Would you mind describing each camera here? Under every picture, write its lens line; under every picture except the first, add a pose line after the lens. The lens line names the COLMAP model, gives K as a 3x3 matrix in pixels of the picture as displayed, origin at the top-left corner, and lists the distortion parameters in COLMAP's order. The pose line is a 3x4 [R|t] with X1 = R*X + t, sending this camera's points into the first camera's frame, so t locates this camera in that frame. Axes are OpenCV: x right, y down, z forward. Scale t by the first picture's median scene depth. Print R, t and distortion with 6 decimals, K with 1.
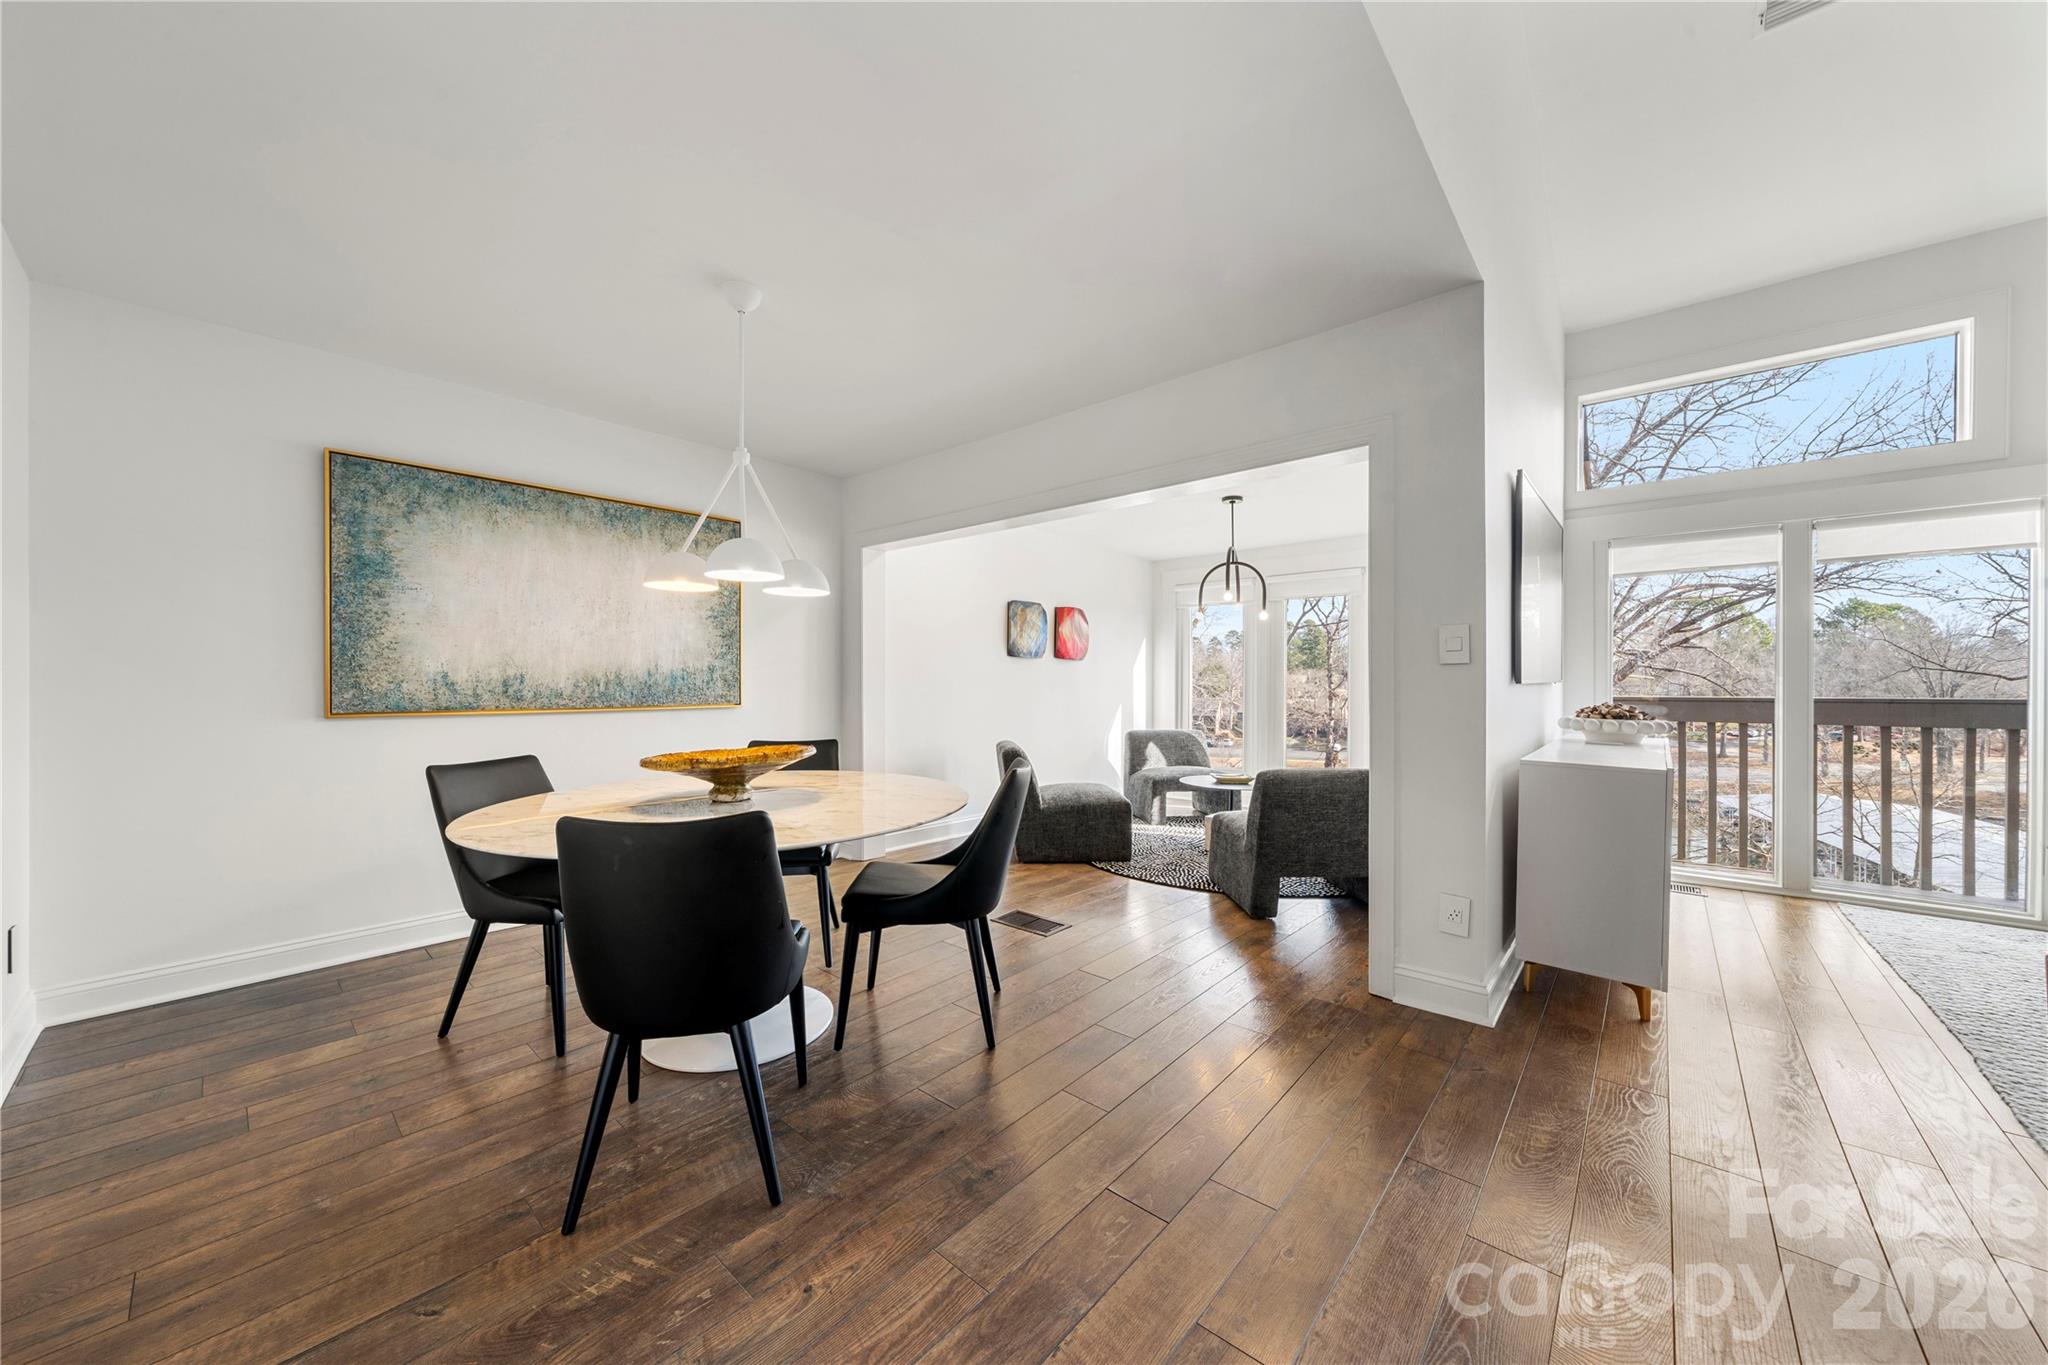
lens RADIAL K [[726.1, 0, 1021.0], [0, 726.1, 688.4], [0, 0, 1]] dist [-0.000926, -0.000105]
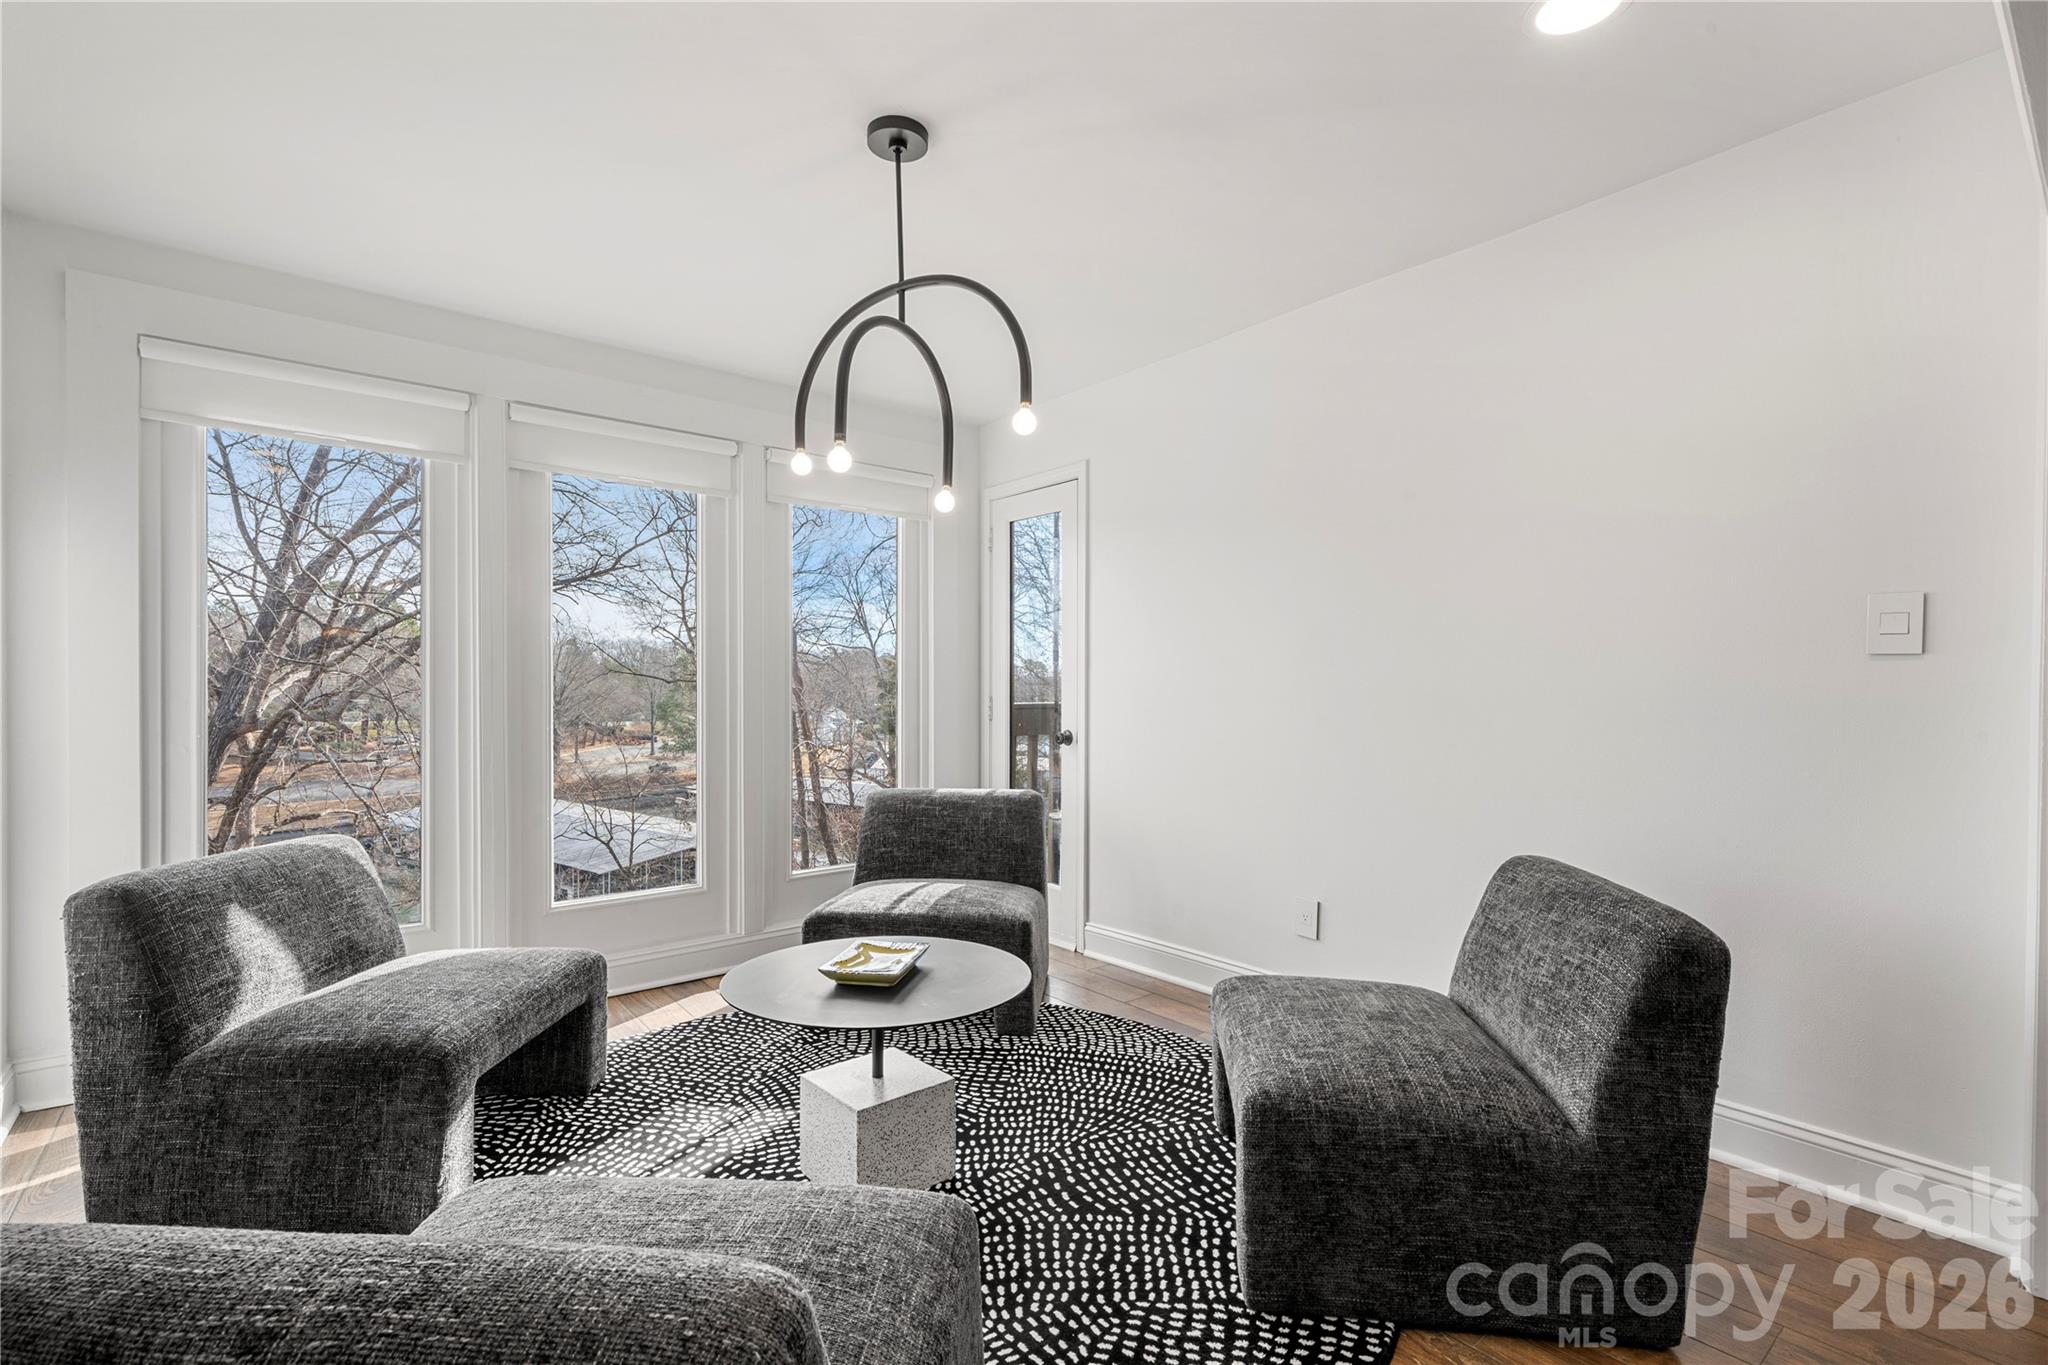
lens RADIAL K [[957.0, 0, 988.6], [0, 957.0, 694.6], [0, 0, 1]] dist [0.001475, 0.000137]
pose [[0.171851, -0.006828, 0.985099, -0.206667], [0.006819, 0.999960, 0.005741, -0.003566], [-0.985099, 0.005731, 0.171891, 1.266247]]
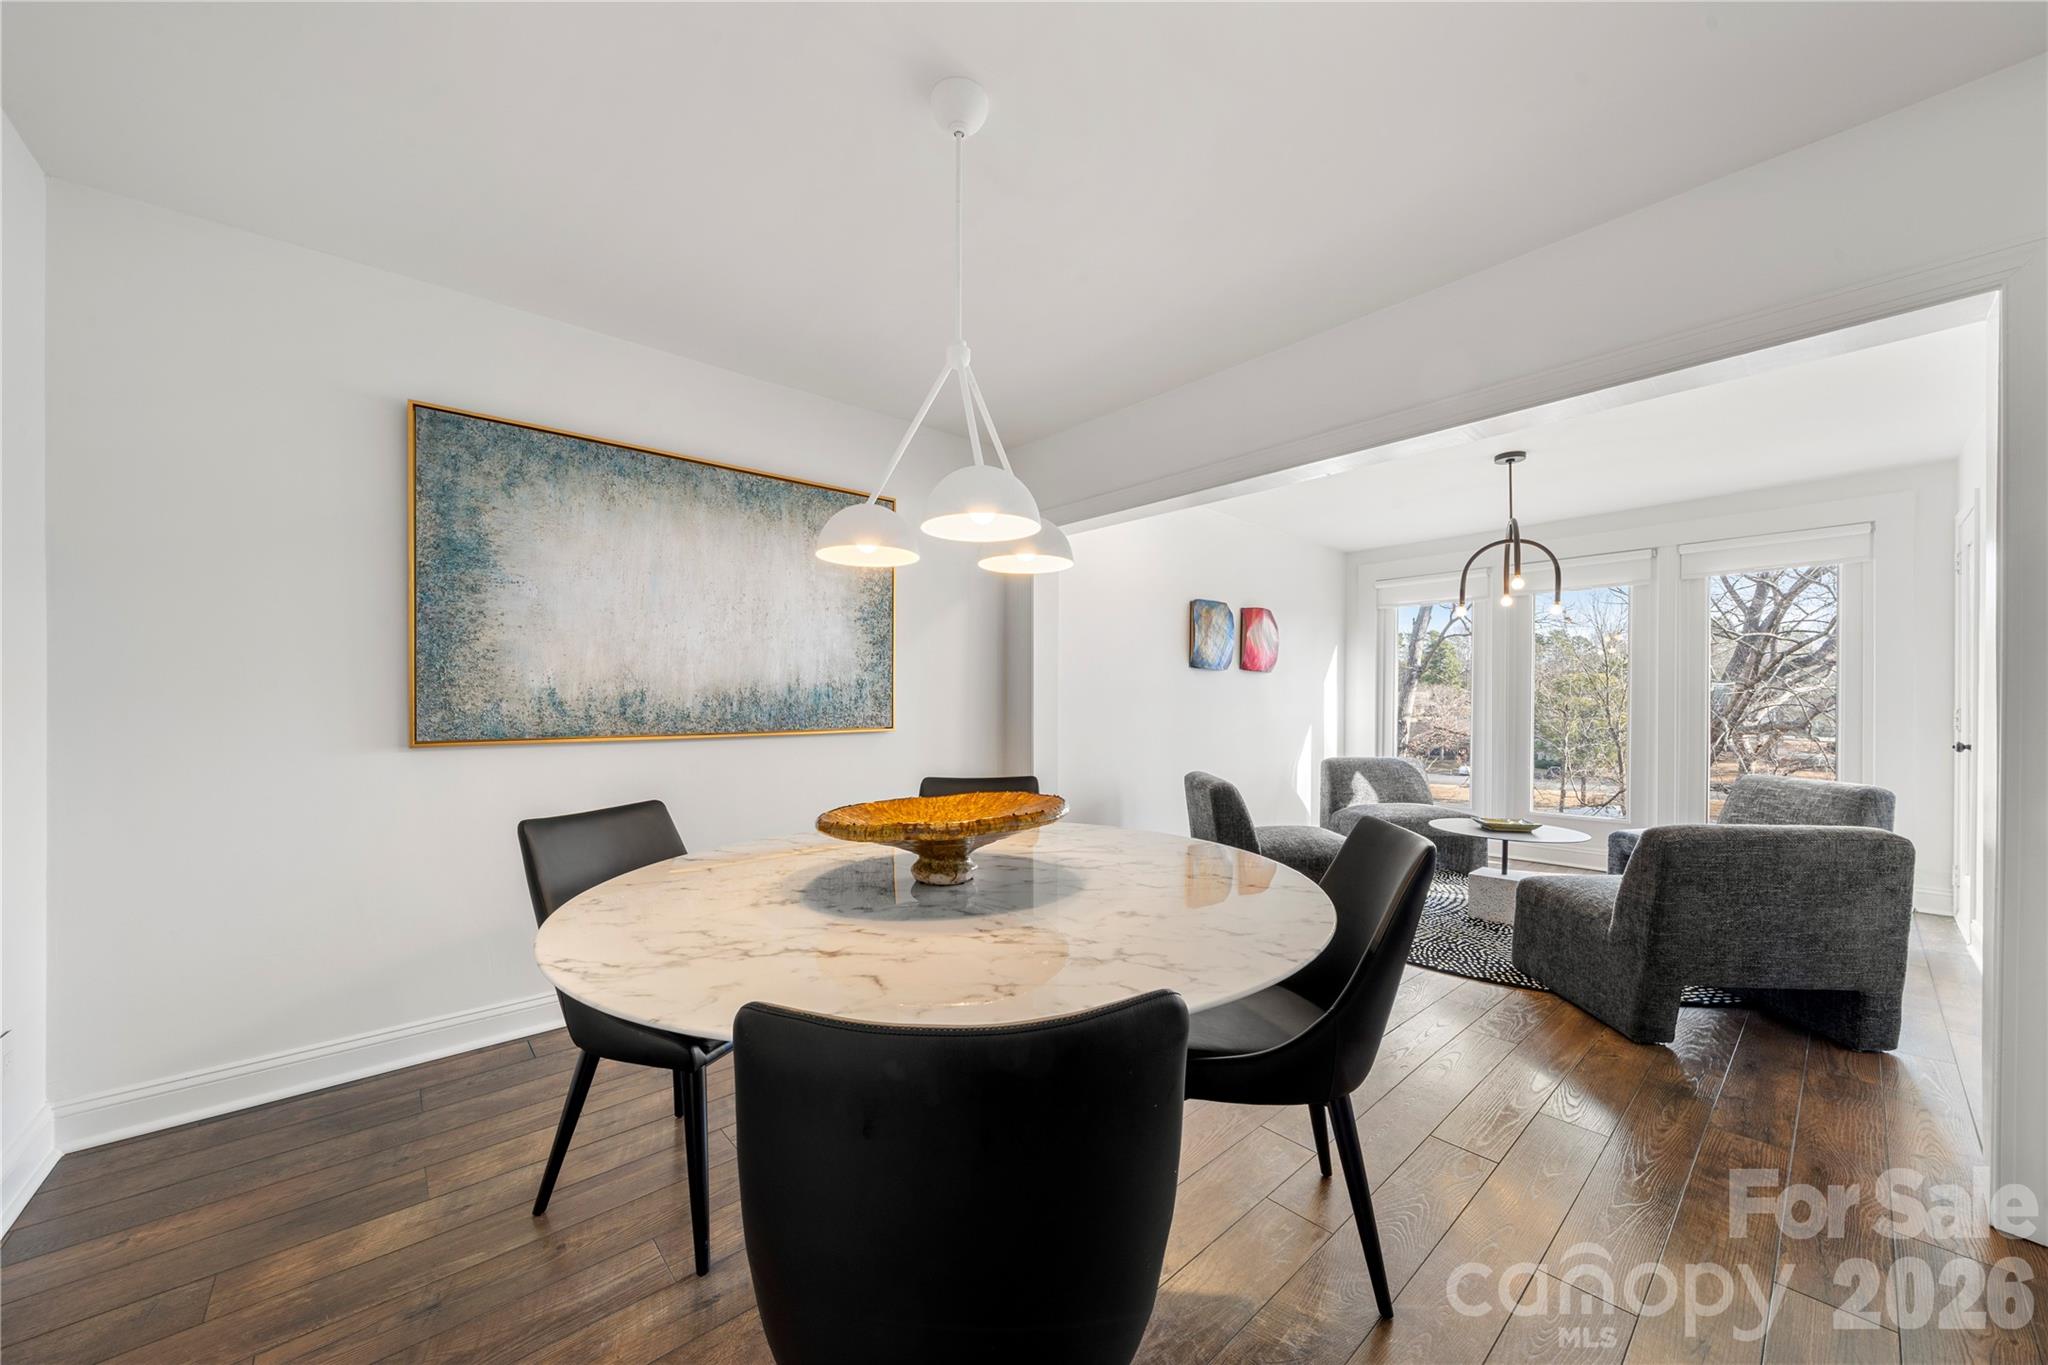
lens RADIAL K [[741.3, 0, 1021.2], [0, 741.3, 701.7], [0, 0, 1]] dist [-0.000178, 0.000026]
pose [[0.992429, -0.002690, -0.122786, -0.170931], [0.001981, 0.999981, -0.005902, -0.001854], [0.122800, 0.005614, 0.992416, 0.238149]]
